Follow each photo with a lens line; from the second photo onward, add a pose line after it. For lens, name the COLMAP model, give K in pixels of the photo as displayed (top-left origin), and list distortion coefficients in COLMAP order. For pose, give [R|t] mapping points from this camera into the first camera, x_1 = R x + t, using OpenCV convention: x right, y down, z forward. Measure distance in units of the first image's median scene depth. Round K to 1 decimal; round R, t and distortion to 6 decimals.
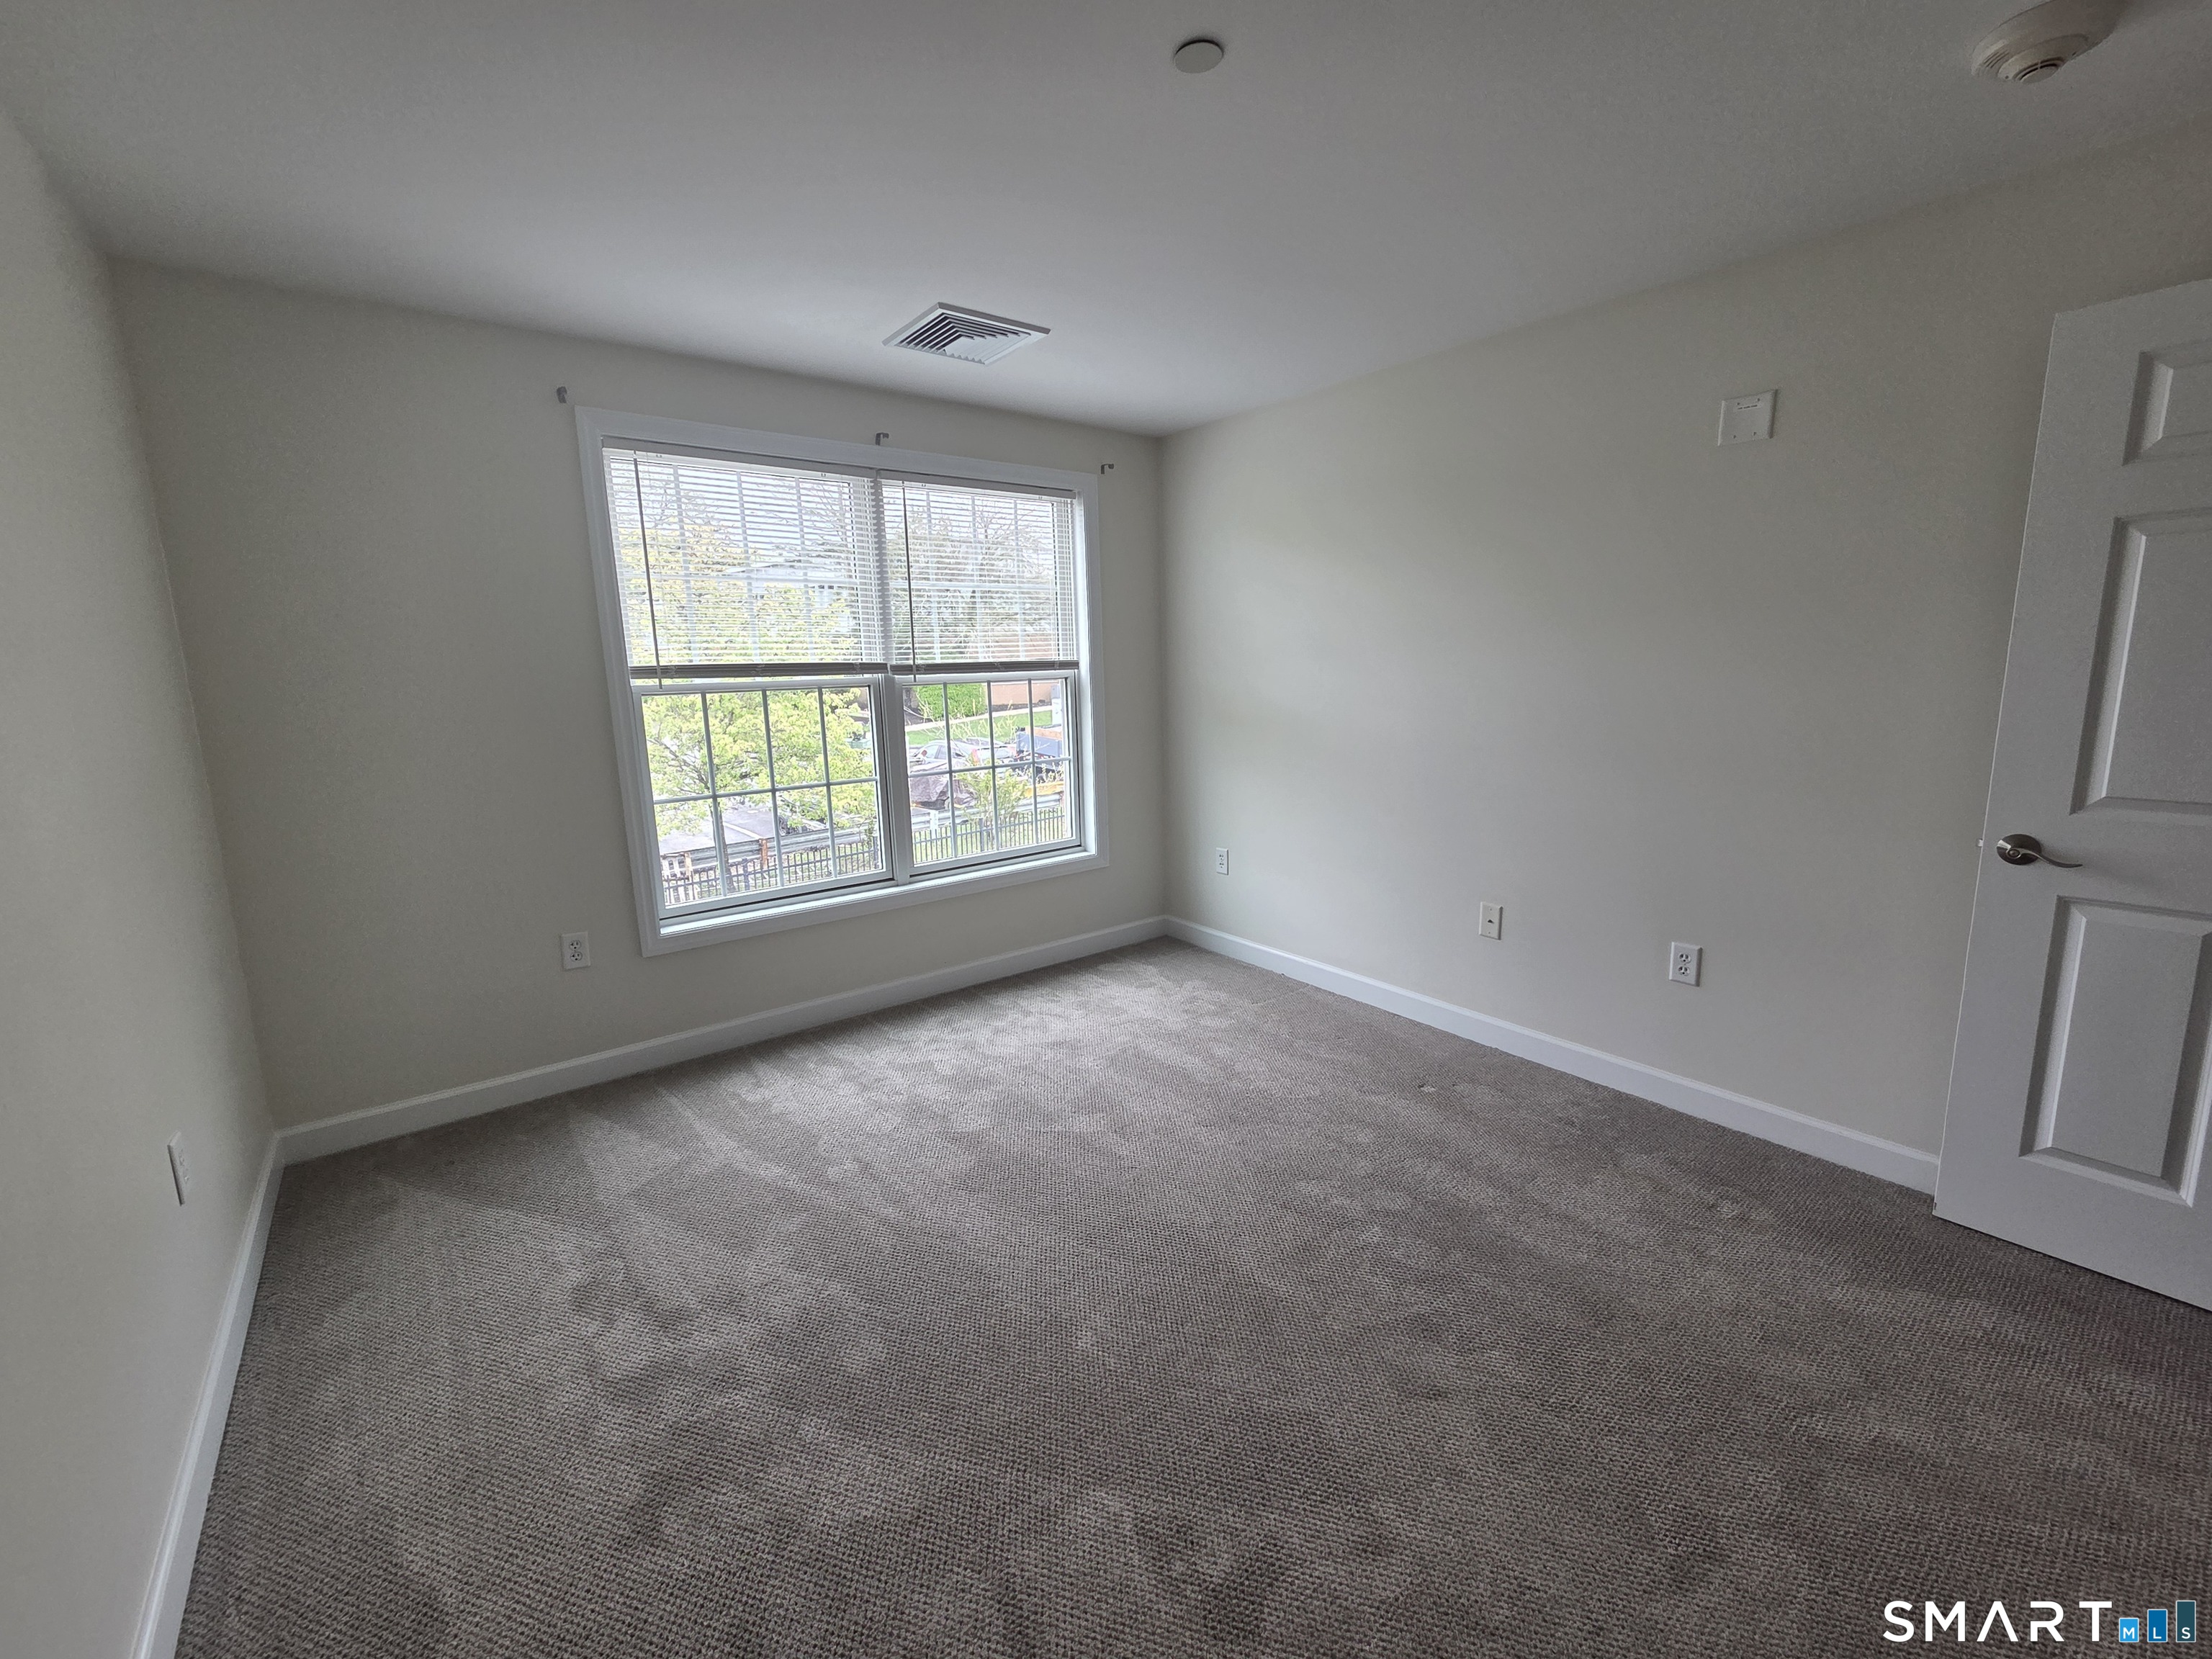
lens RADIAL K [[905.0, 0, 1114.8], [0, 905.0, 827.0], [0, 0, 1]] dist [-0.000301, -0.003422]
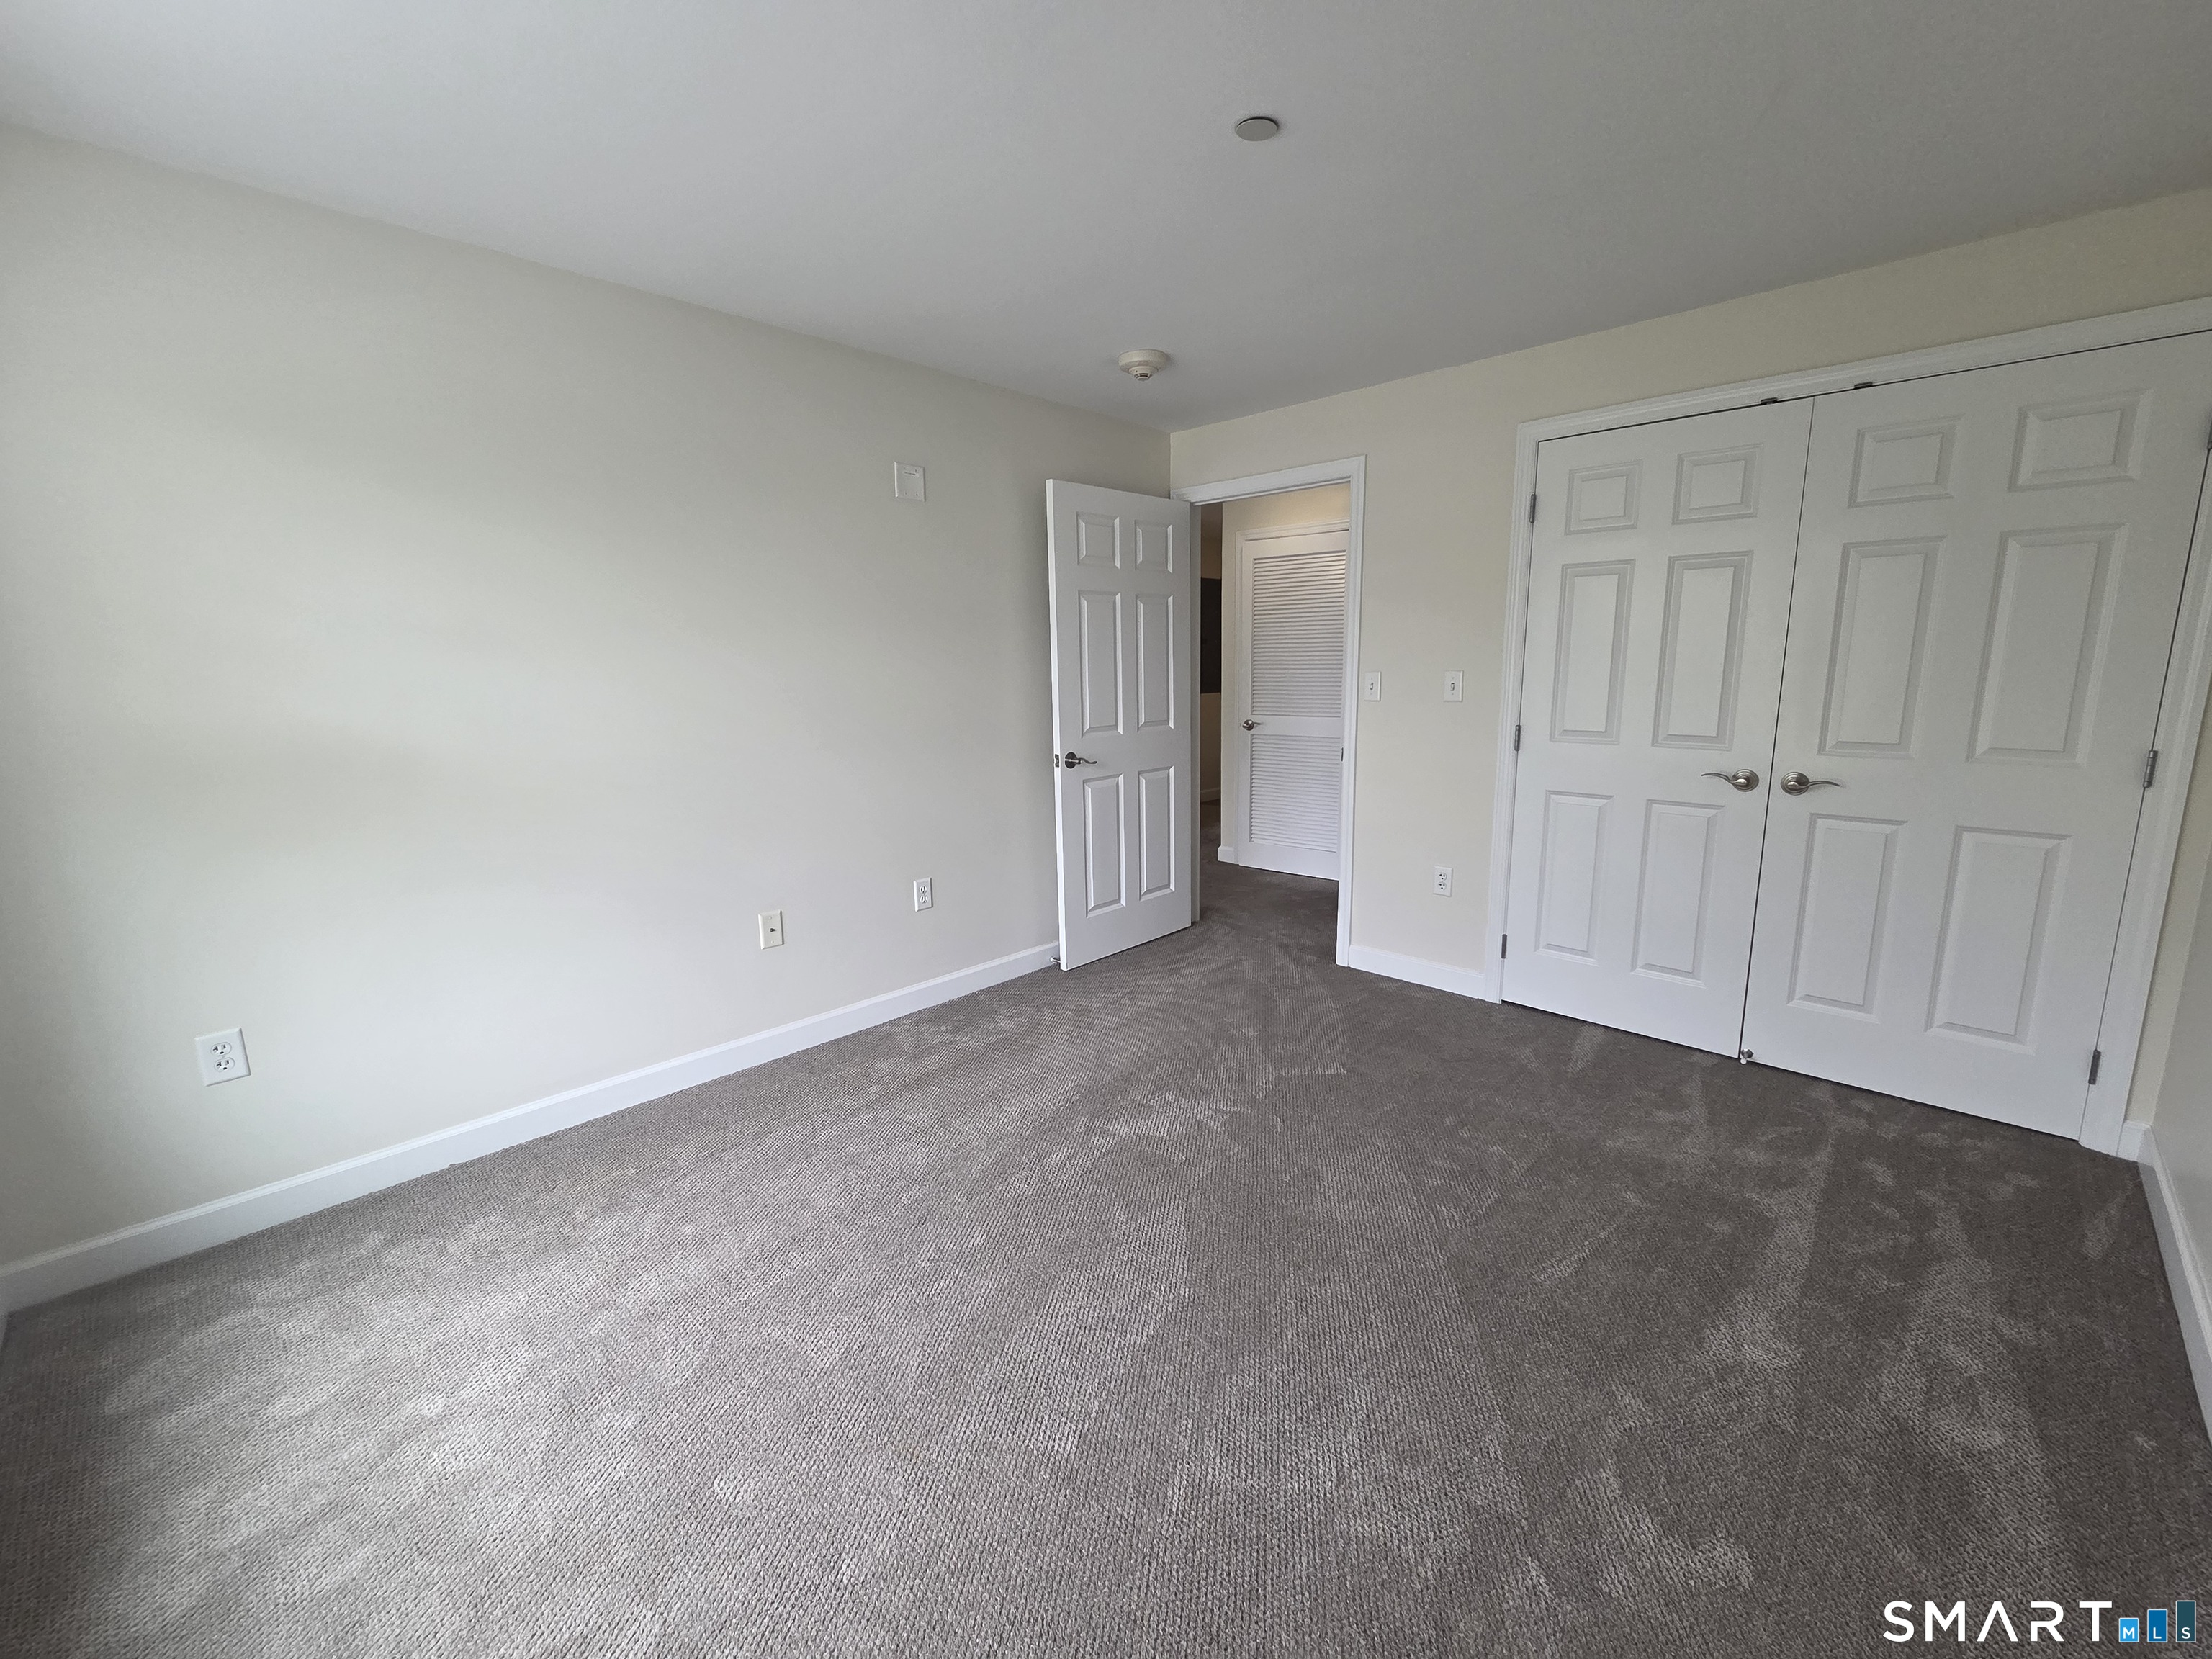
lens RADIAL K [[905.0, 0, 1114.8], [0, 905.0, 827.0], [0, 0, 1]] dist [-0.000301, -0.003422]
pose [[-0.143252, -0.166603, 0.975563, -2.689323], [0.188587, 0.963073, 0.192162, -0.566502], [-0.971552, 0.211506, -0.106543, 3.434154]]
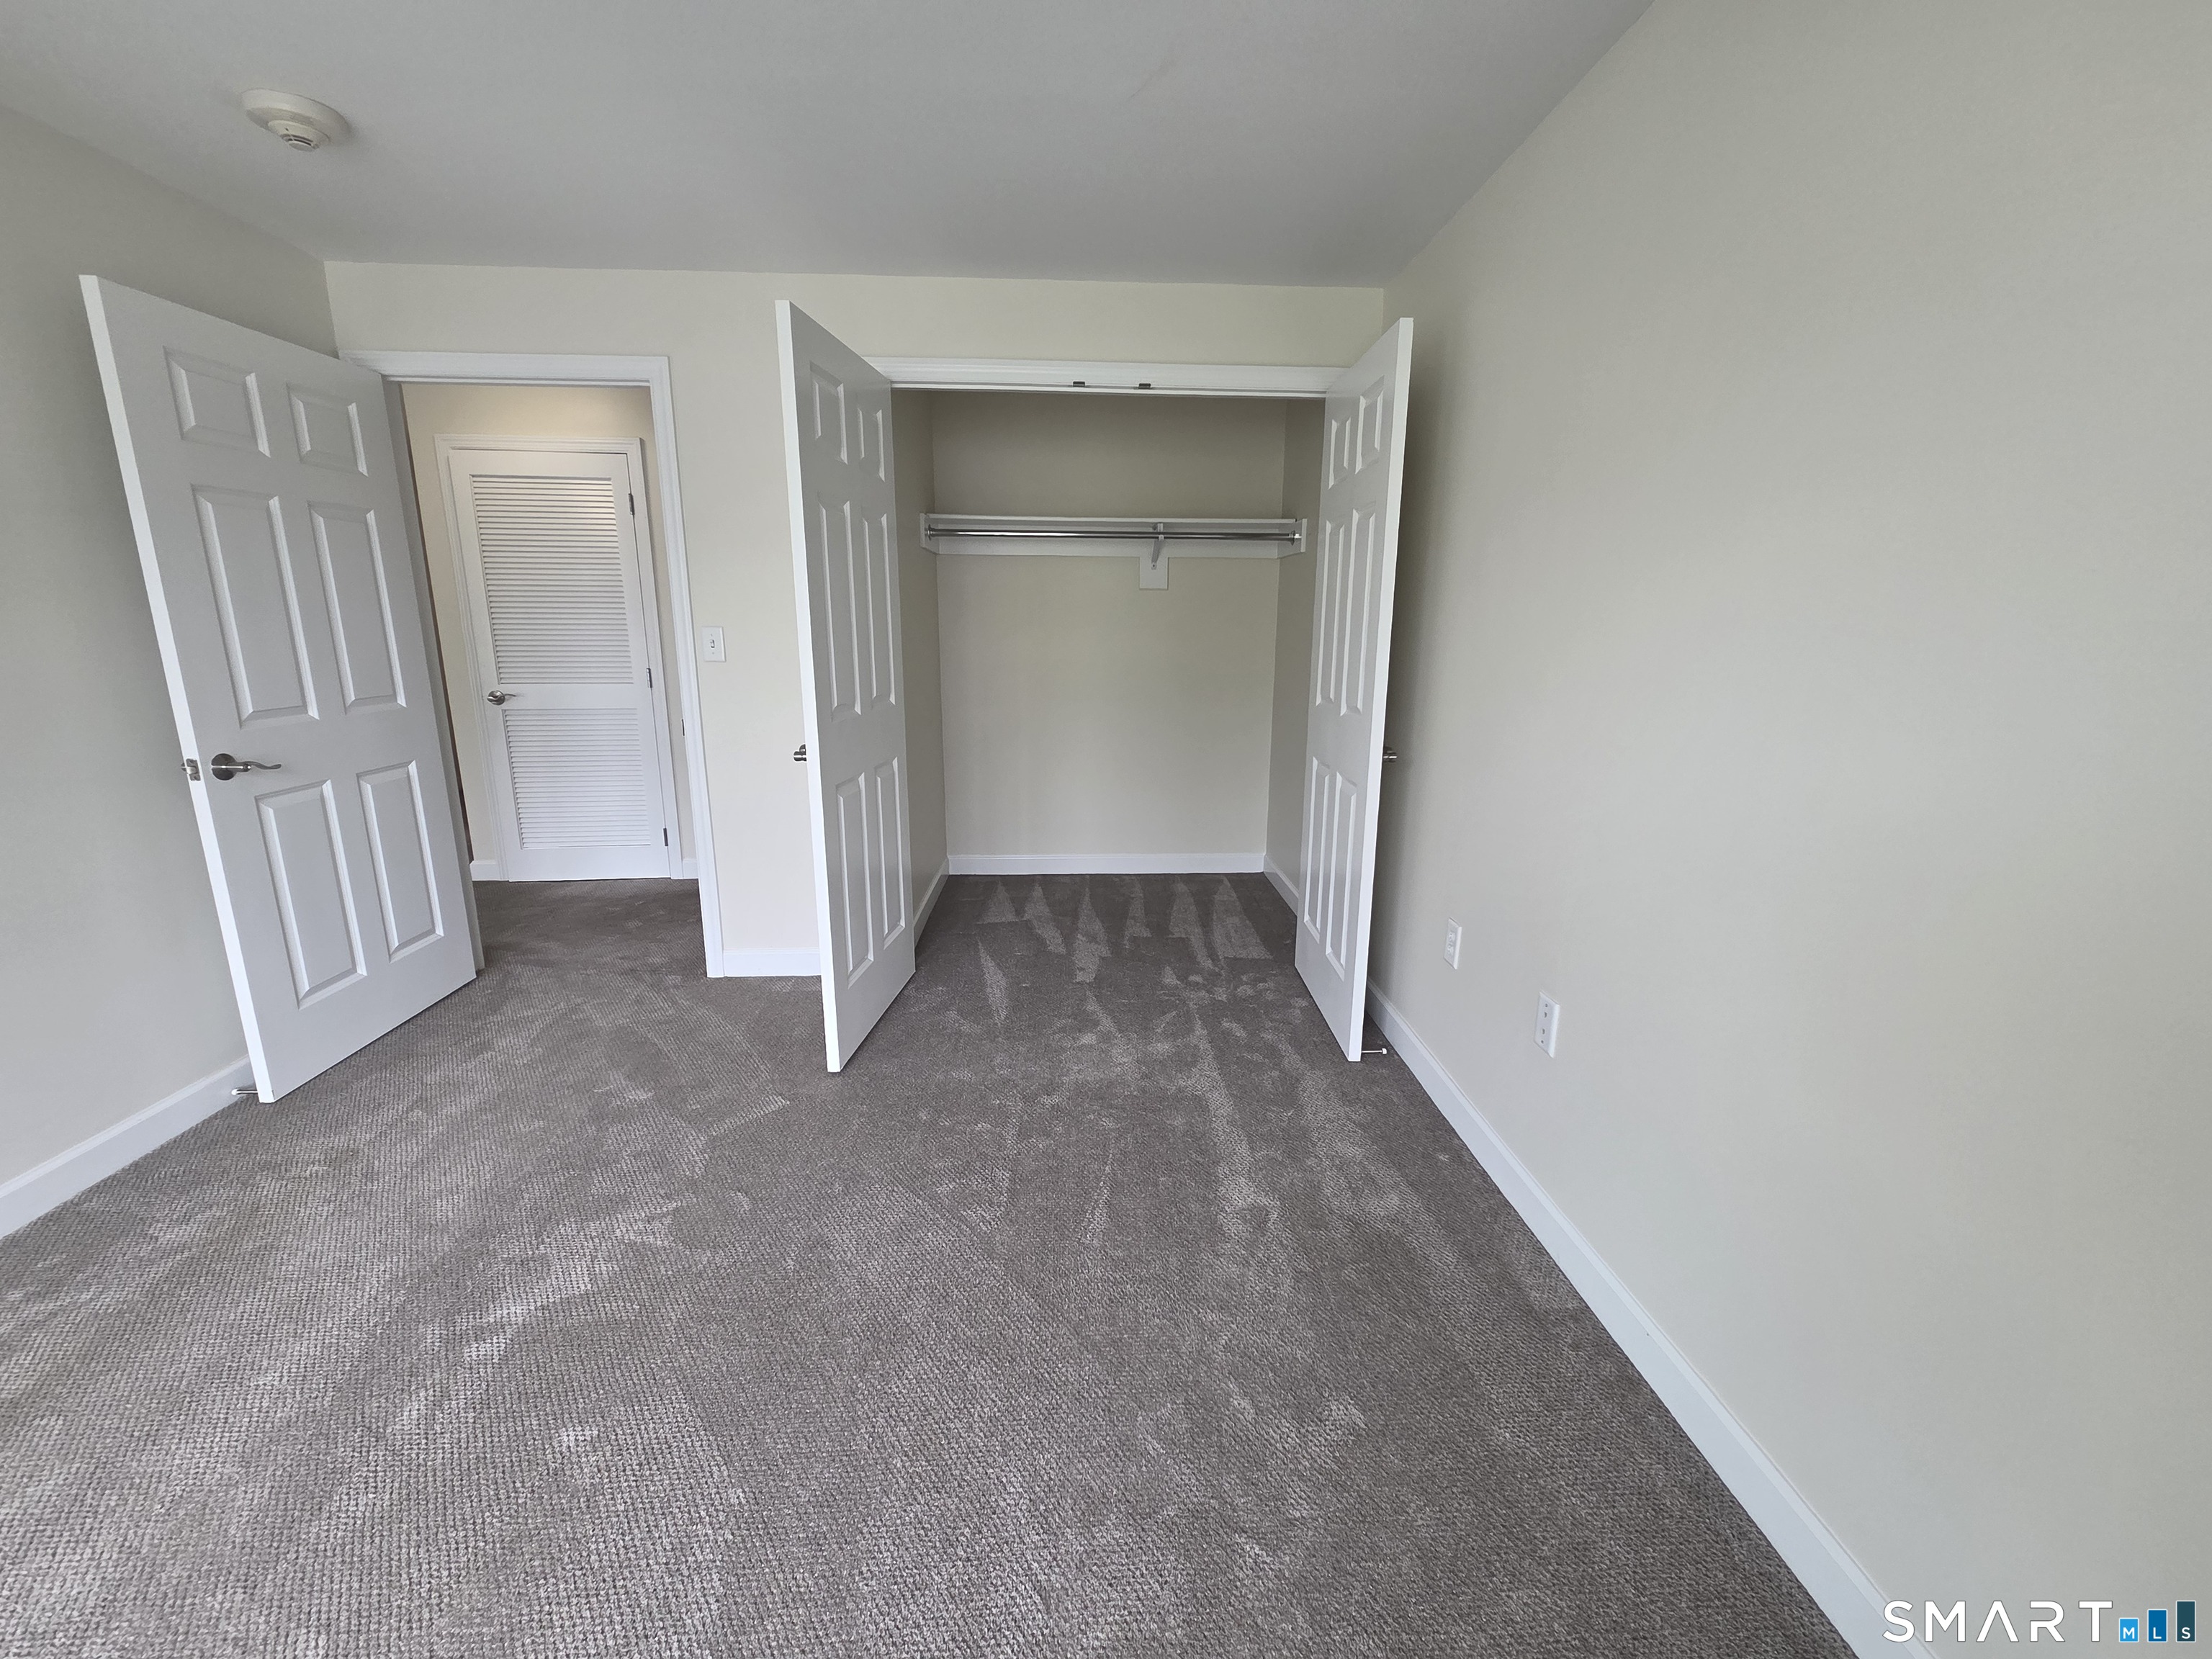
lens RADIAL K [[897.4, 0, 1117.6], [0, 897.4, 820.6], [0, 0, 1]] dist [-0.002013, -0.000882]
pose [[-0.825235, -0.118059, 0.552313, -1.750255], [0.099800, 0.932040, 0.348342, -0.588233], [-0.555902, 0.342585, -0.757370, 3.773293]]
